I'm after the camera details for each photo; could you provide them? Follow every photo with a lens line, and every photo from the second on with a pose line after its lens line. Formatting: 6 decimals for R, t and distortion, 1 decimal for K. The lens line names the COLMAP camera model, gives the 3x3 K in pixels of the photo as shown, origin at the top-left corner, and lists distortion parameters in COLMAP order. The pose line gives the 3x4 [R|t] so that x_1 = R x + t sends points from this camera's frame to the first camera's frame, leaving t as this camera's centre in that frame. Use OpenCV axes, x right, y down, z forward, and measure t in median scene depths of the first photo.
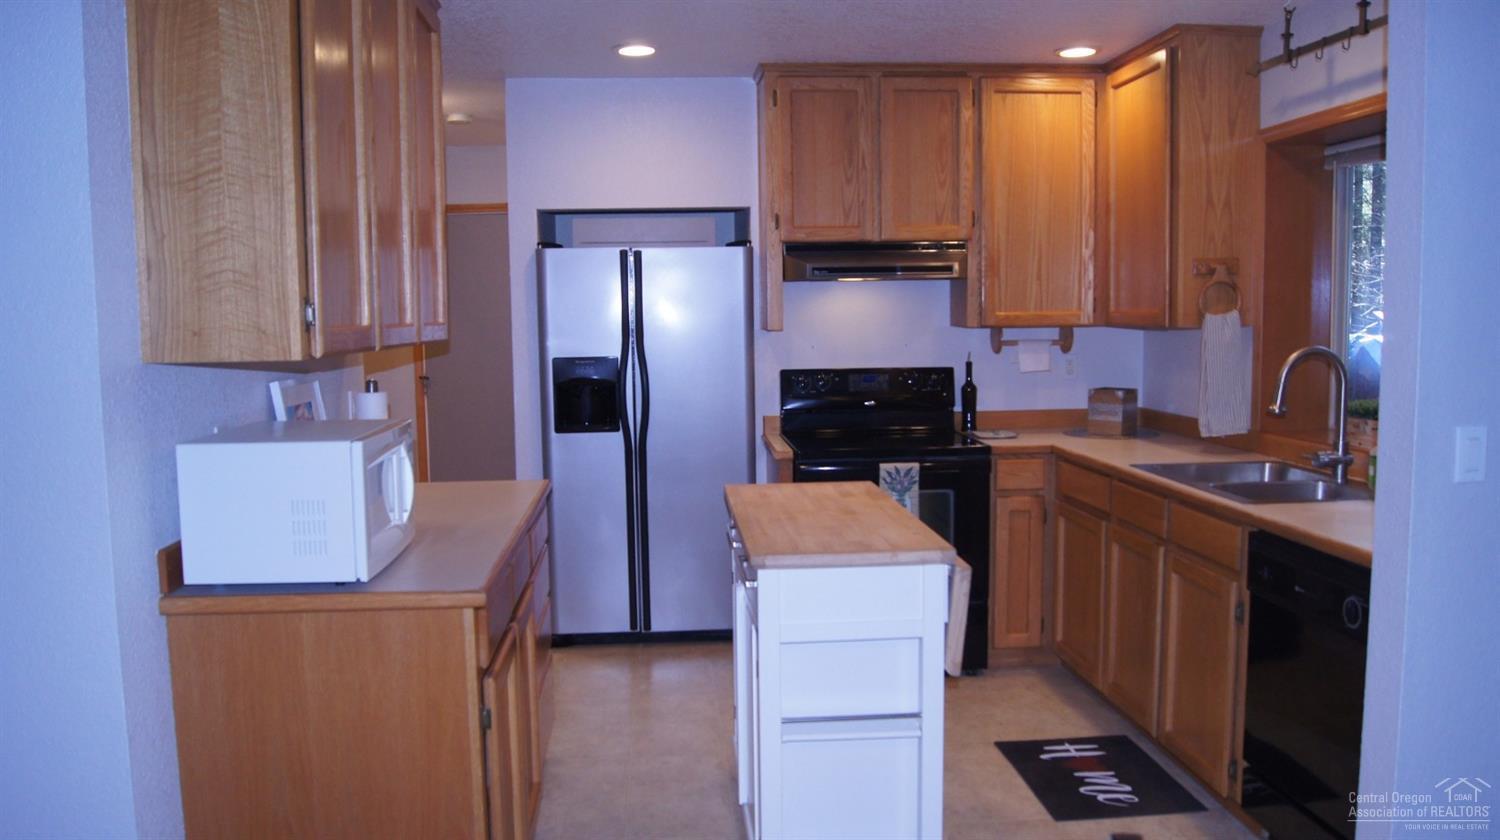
lens RADIAL K [[1188.0, 0, 754.4], [0, 1188.0, 421.8], [0, 0, 1]] dist [-0.072219, 0.017350]
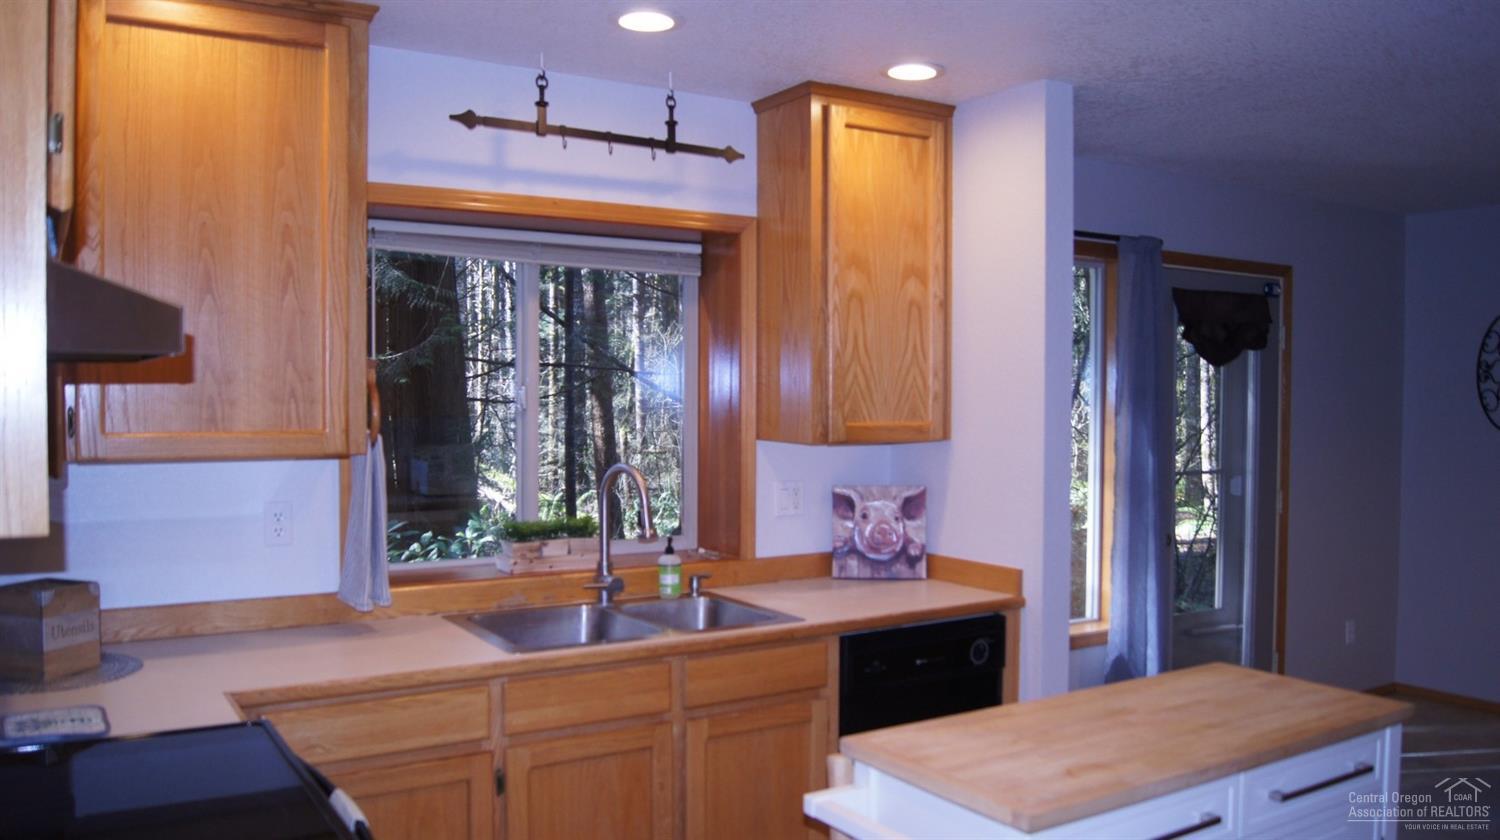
lens RADIAL K [[1188.0, 0, 753.8], [0, 1188.0, 428.3], [0, 0, 1]] dist [-0.072219, 0.017350]
pose [[-0.466177, -0.014936, 0.884565, -0.313449], [0.084101, 0.994581, 0.061115, -0.109668], [-0.880685, 0.102883, -0.462395, 1.047788]]
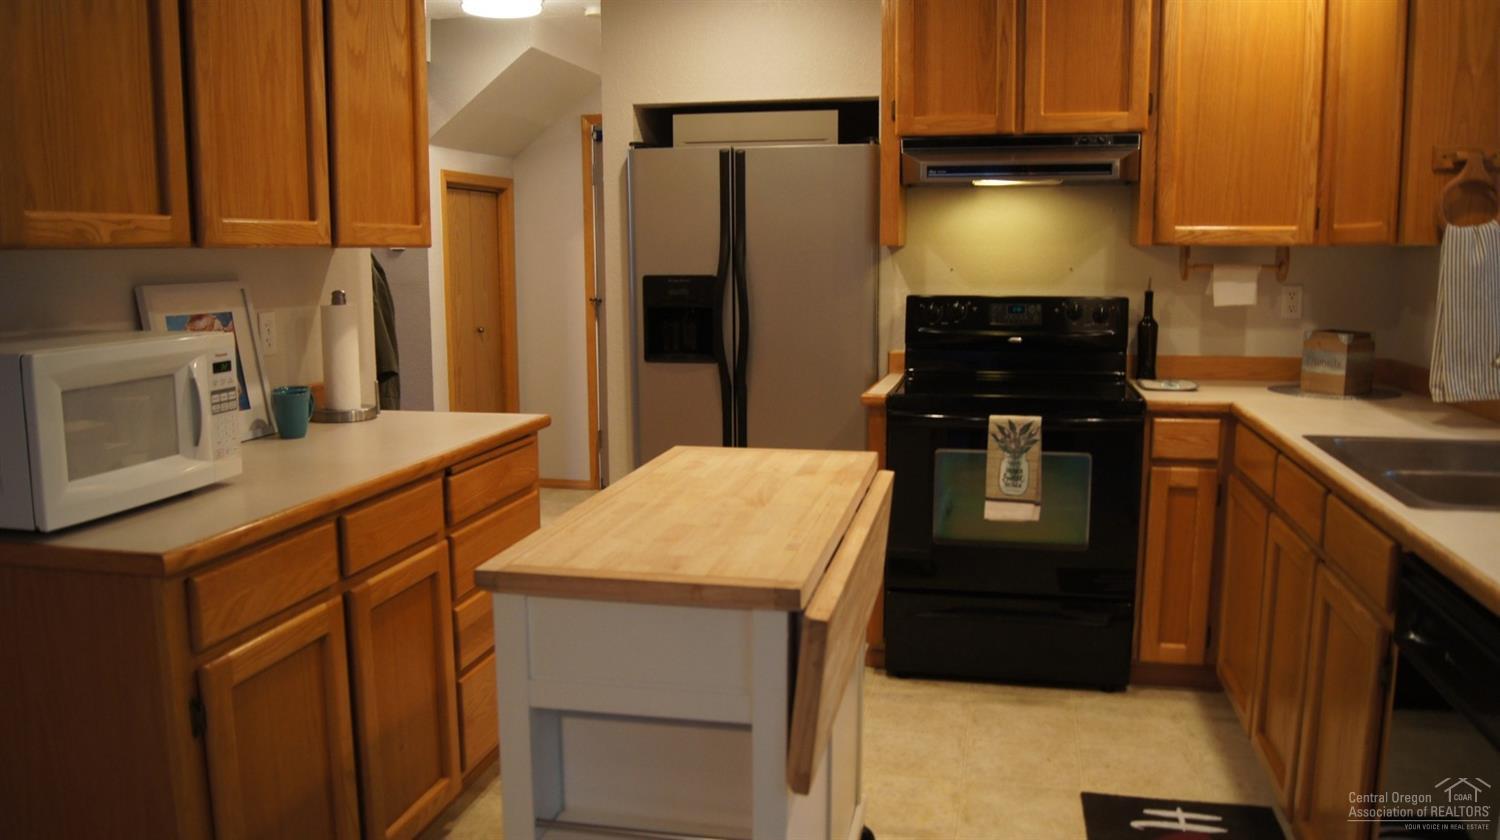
lens RADIAL K [[1188.0, 0, 748.8], [0, 1188.0, 417.5], [0, 0, 1]] dist [-0.072219, 0.017350]
pose [[0.956777, 0.051126, -0.286292, 0.175828], [-0.036744, 0.997789, 0.055389, -0.000797], [0.288491, -0.042475, 0.956540, 0.201238]]
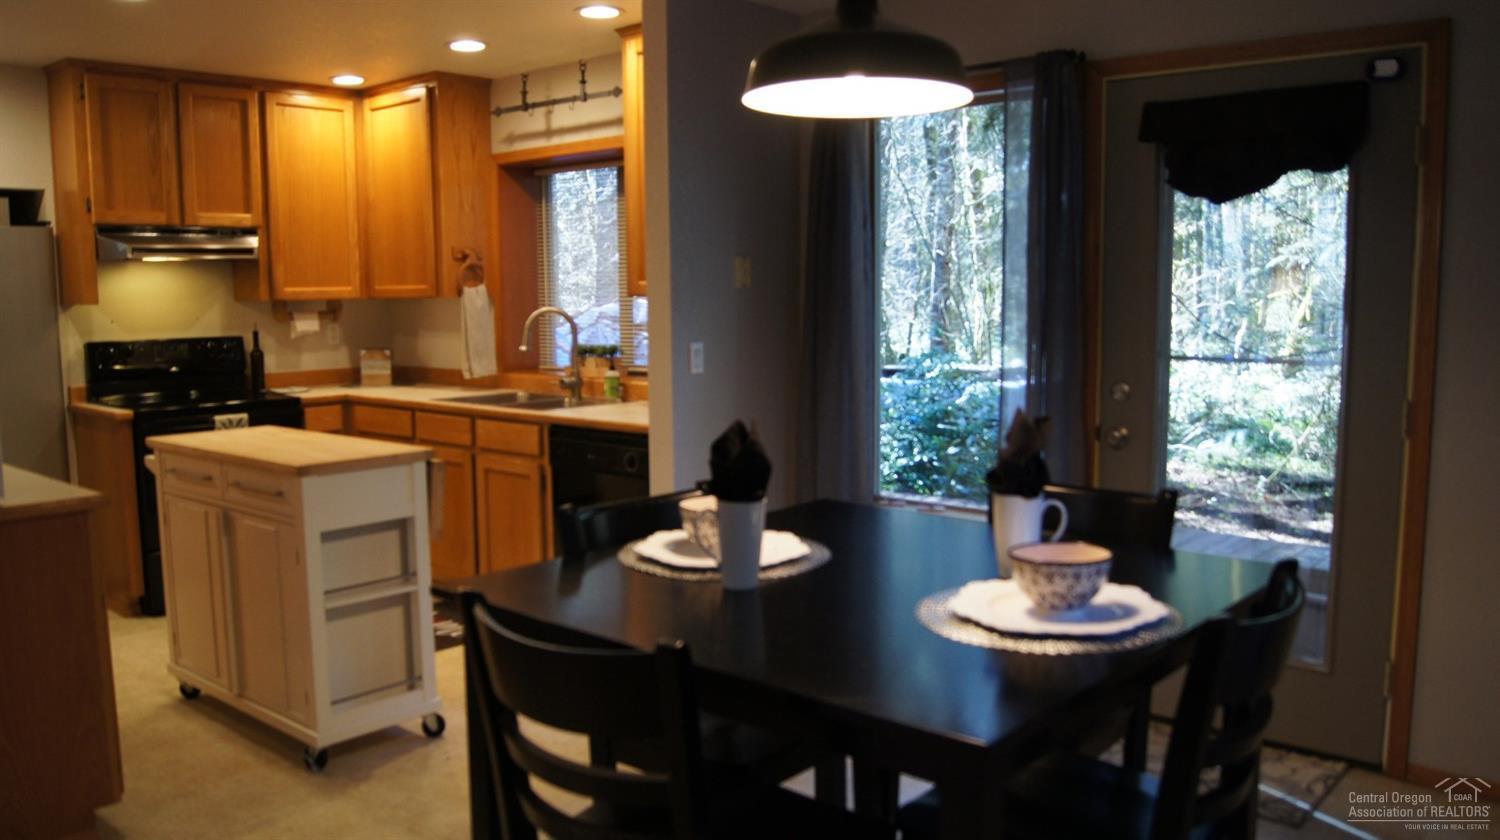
lens RADIAL K [[1188.0, 0, 745.2], [0, 1188.0, 423.5], [0, 0, 1]] dist [-0.072219, 0.017350]
pose [[0.730486, -0.071104, 0.679216, -0.294291], [0.064161, 0.997311, 0.035400, 0.034529], [-0.679907, 0.017720, 0.733084, -0.202070]]
